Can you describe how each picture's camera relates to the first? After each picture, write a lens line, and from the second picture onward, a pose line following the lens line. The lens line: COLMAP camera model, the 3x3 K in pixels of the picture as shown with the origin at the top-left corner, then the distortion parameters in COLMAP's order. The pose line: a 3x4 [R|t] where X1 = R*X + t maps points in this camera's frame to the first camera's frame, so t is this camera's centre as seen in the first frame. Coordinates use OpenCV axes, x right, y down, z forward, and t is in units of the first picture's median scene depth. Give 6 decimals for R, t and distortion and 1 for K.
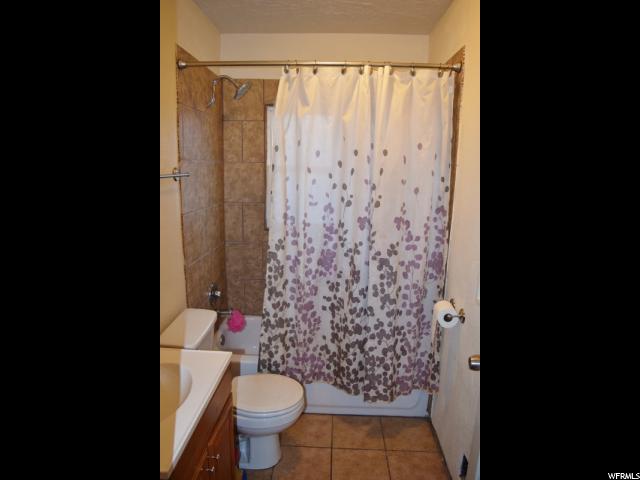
lens RADIAL K [[458.4, 0, 319.9], [0, 458.4, 250.8], [0, 0, 1]] dist [-0.070435, 0.000671]
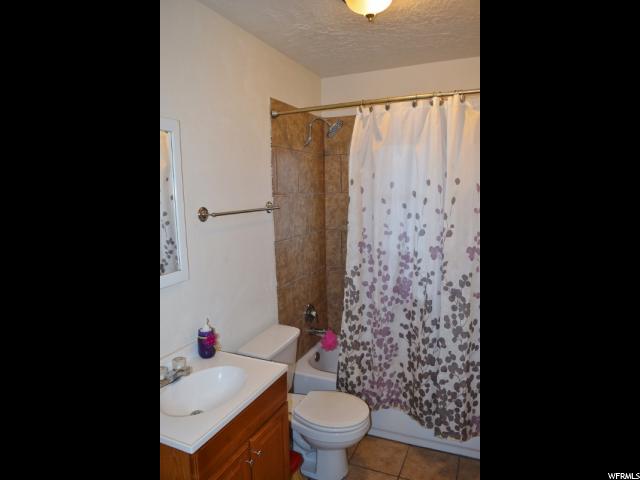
lens RADIAL K [[509.8, 0, 320.0], [0, 509.8, 240.0], [0, 0, 1]] dist [-0.070598, 0.007140]
pose [[0.891086, 0.012222, -0.453669, 0.364379], [-0.039798, 0.997891, -0.051286, -0.020763], [0.452086, 0.063755, 0.889693, -0.093088]]
